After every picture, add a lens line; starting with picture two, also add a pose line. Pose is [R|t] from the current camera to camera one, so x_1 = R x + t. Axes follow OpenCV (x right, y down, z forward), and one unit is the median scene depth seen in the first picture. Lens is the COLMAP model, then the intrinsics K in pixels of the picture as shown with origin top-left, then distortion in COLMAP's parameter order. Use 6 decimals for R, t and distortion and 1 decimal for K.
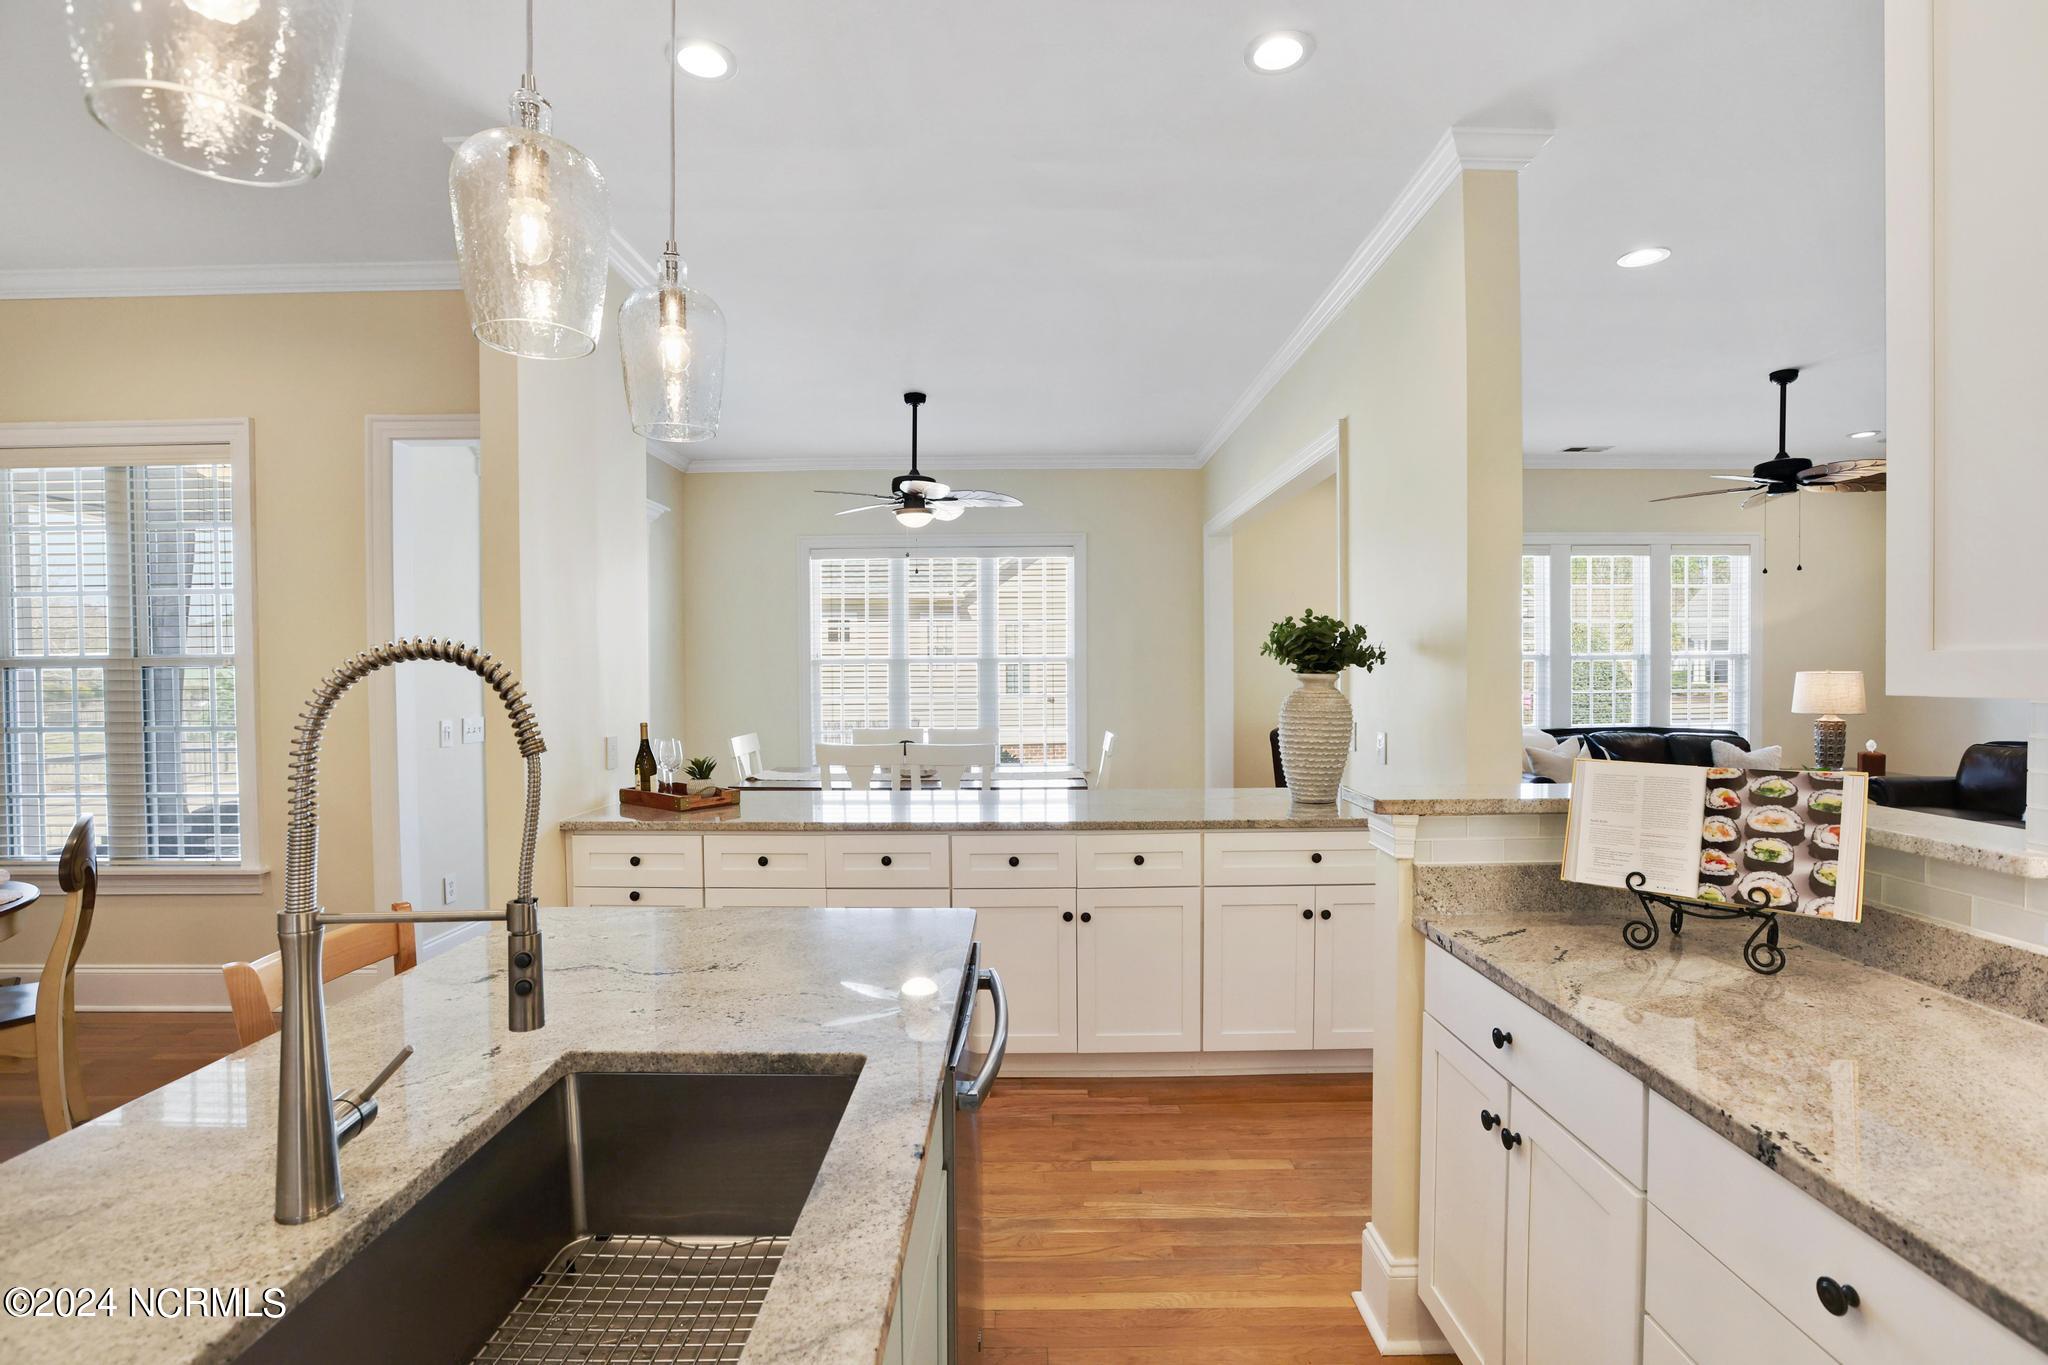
lens RADIAL K [[954.6, 0, 1039.2], [0, 954.6, 692.3], [0, 0, 1]] dist [-0.036850, 0.007552]
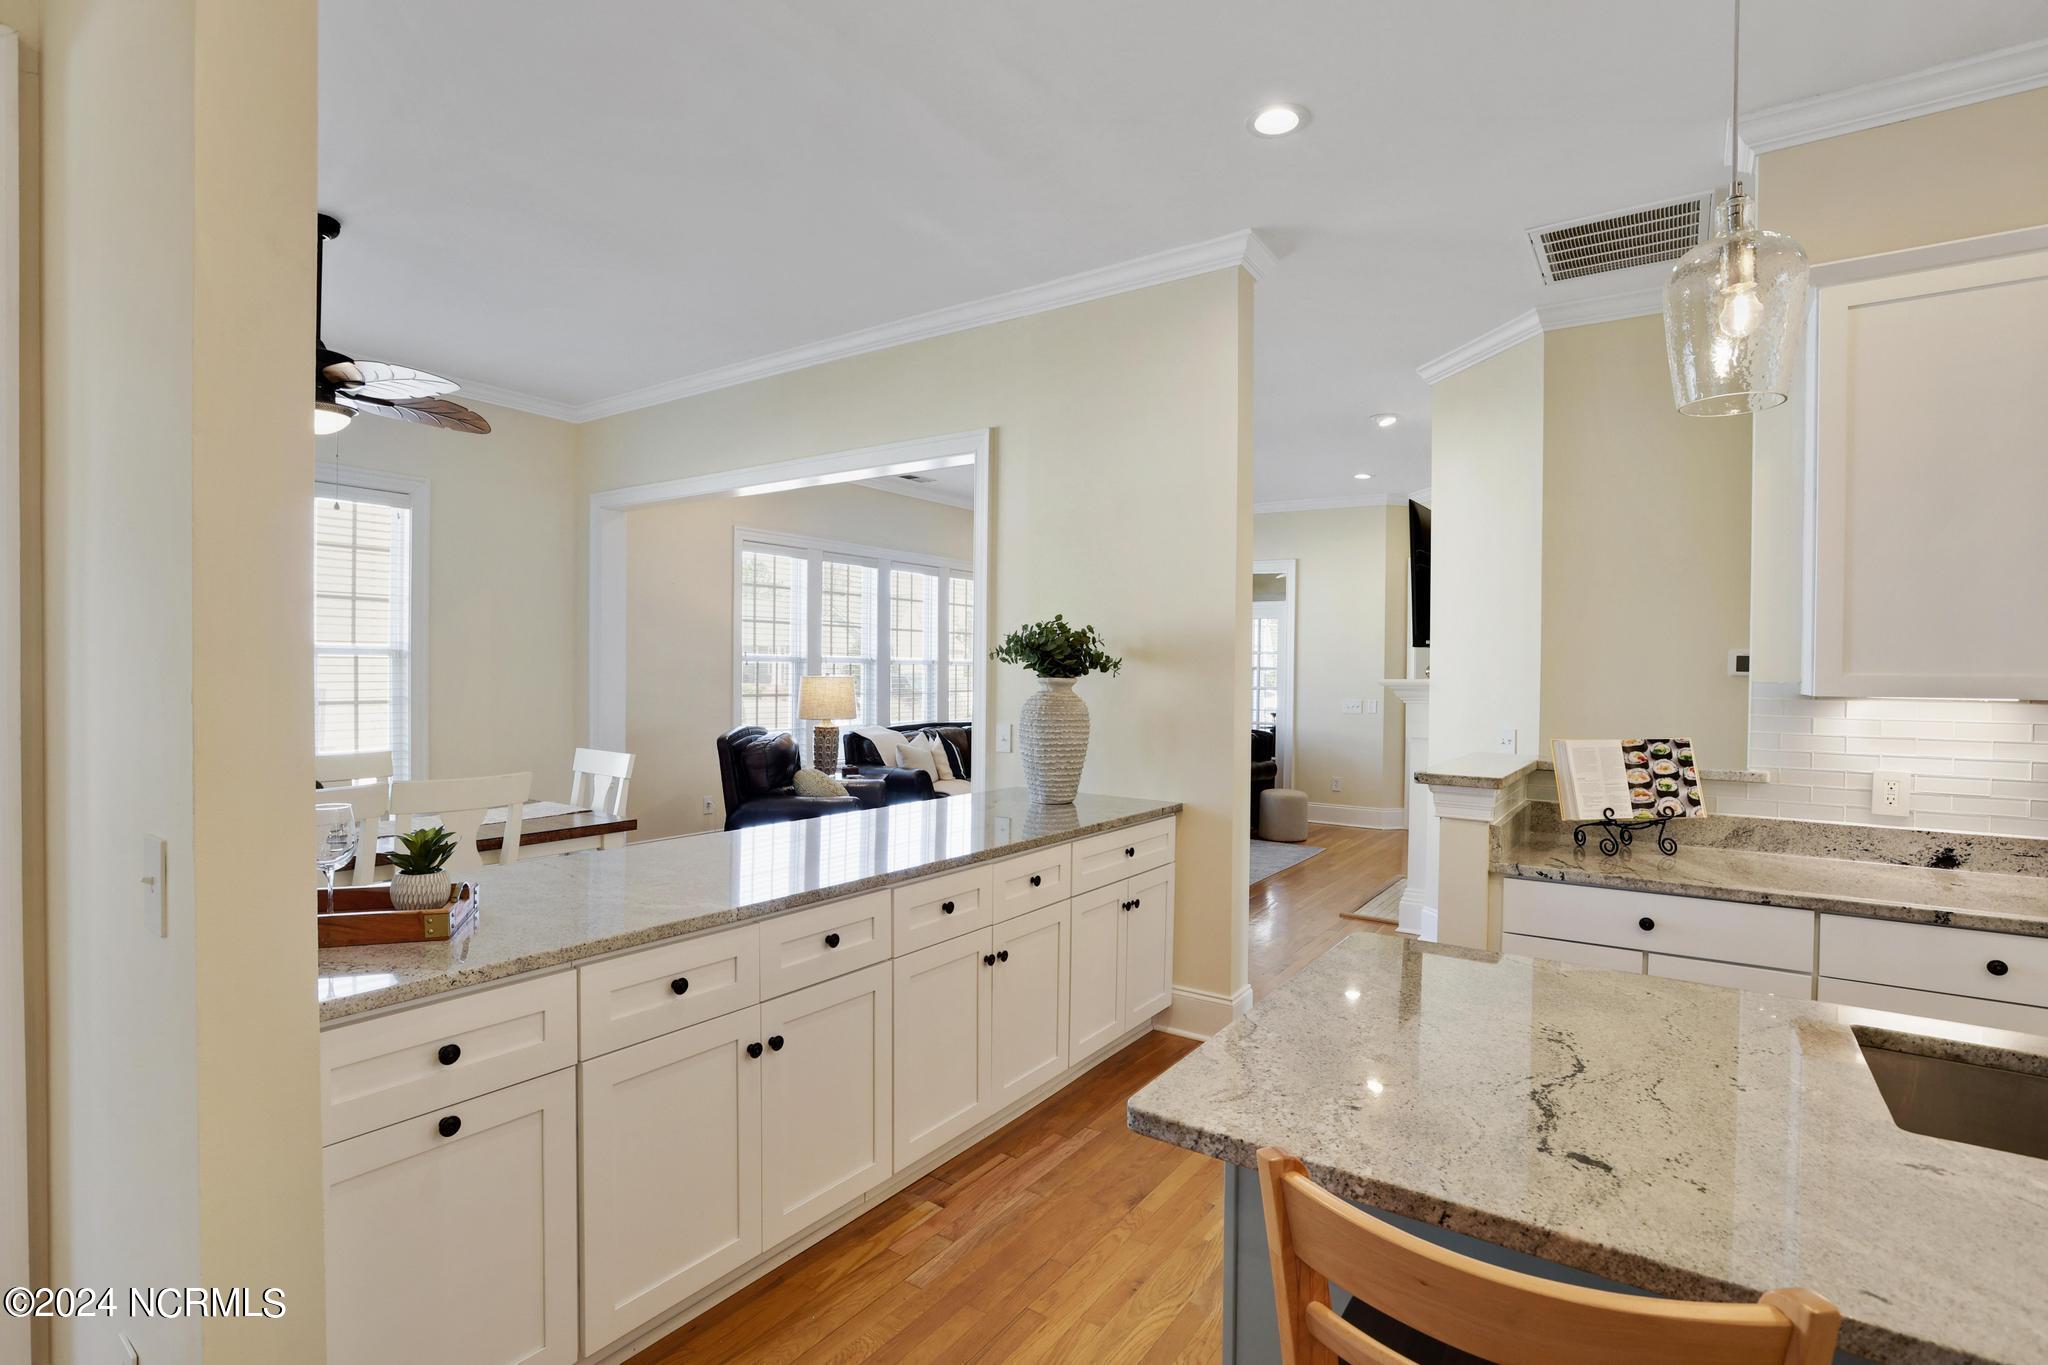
lens RADIAL K [[971.8, 0, 1021.0], [0, 971.8, 674.5], [0, 0, 1]] dist [-0.024113, 0.004896]
pose [[0.562774, 0.008261, 0.826570, -0.813741], [0.006212, 0.999880, -0.014223, -0.011531], [-0.826588, 0.013140, 0.562655, 0.572653]]
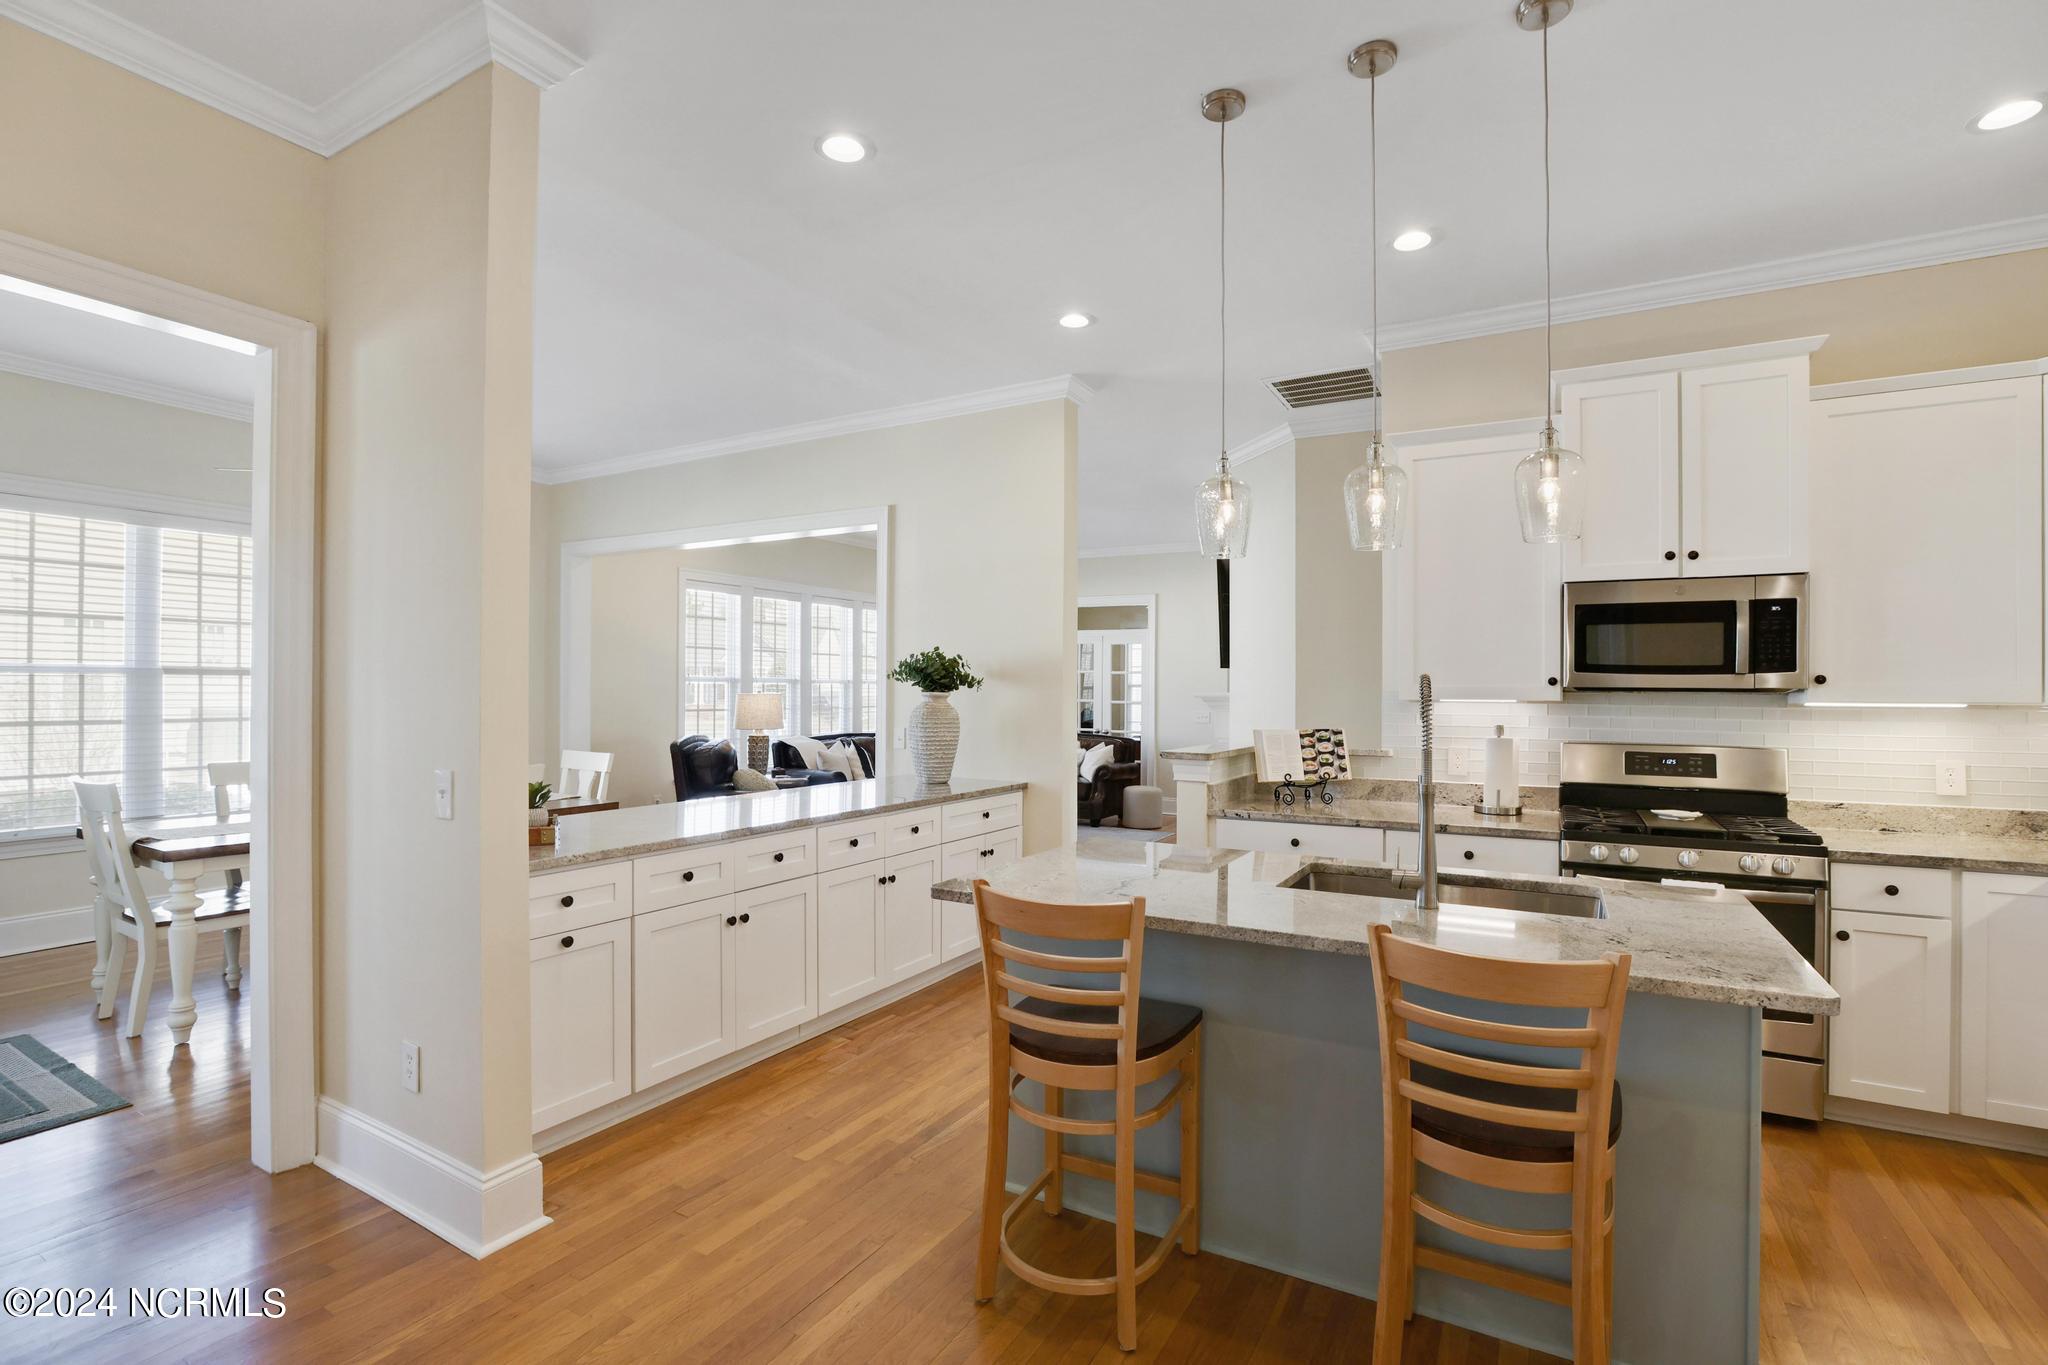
lens RADIAL K [[971.8, 0, 1037.0], [0, 971.8, 681.2], [0, 0, 1]] dist [-0.024113, 0.004896]
pose [[0.479954, 0.015958, 0.877148, -1.217310], [0.013396, 0.999585, -0.025515, 0.003281], [-0.877191, 0.023996, 0.479541, 0.222735]]
